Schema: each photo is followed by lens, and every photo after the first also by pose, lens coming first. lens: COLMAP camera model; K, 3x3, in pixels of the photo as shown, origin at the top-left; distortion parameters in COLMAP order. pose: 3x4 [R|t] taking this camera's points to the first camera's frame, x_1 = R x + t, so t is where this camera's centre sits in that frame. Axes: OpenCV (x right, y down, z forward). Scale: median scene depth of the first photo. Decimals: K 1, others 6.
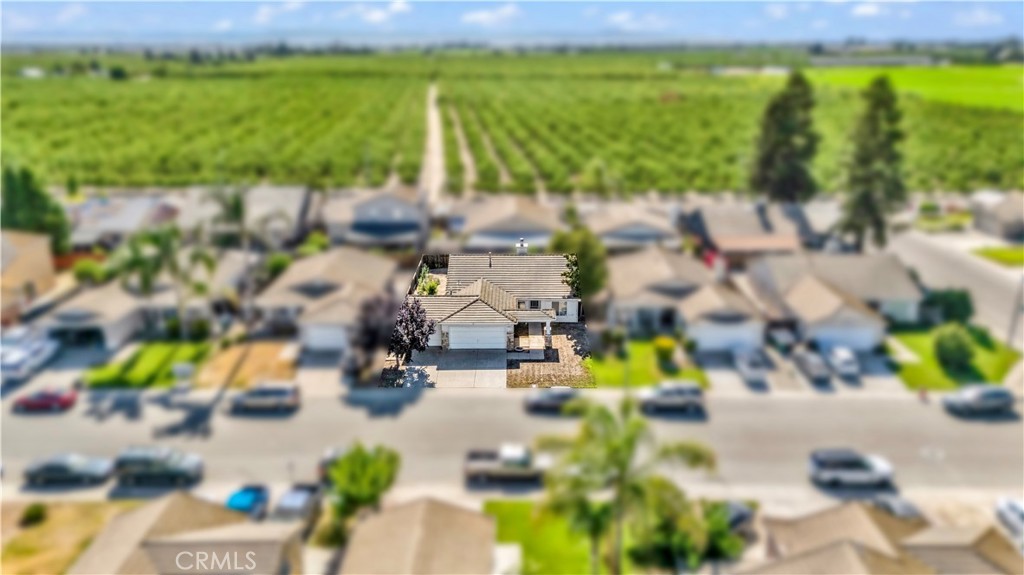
lens RADIAL K [[748.3, 0, 513.2], [0, 748.3, 285.7], [0, 0, 1]] dist [0.011137, -0.004412]
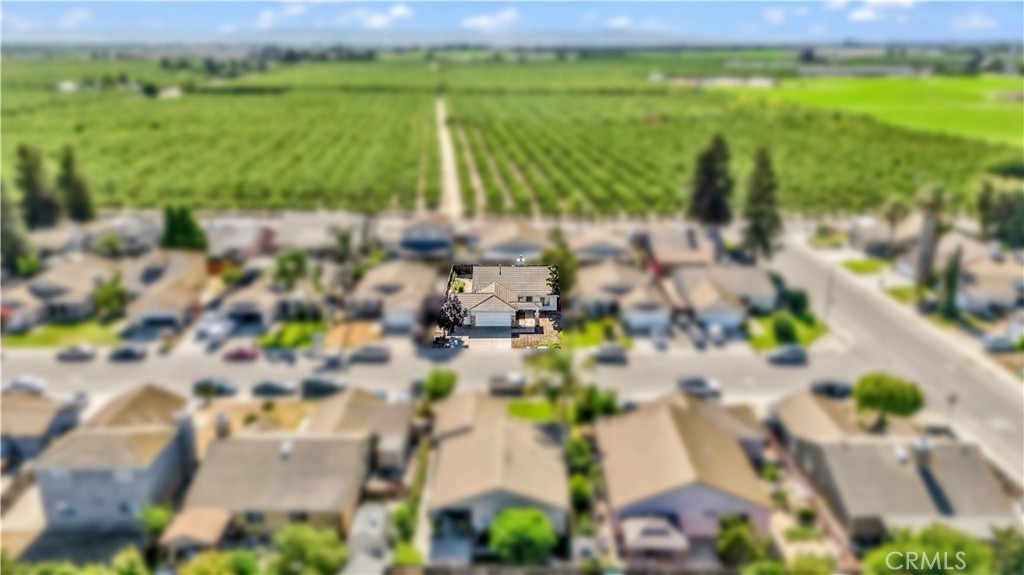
lens RADIAL K [[748.3, 0, 512.3], [0, 748.3, 289.9], [0, 0, 1]] dist [0.011137, -0.004412]
pose [[0.999999, 0.001519, -0.000776, -0.004593], [-0.001514, 0.999974, 0.006986, -0.004179], [0.000787, -0.006985, 0.999975, -0.528236]]
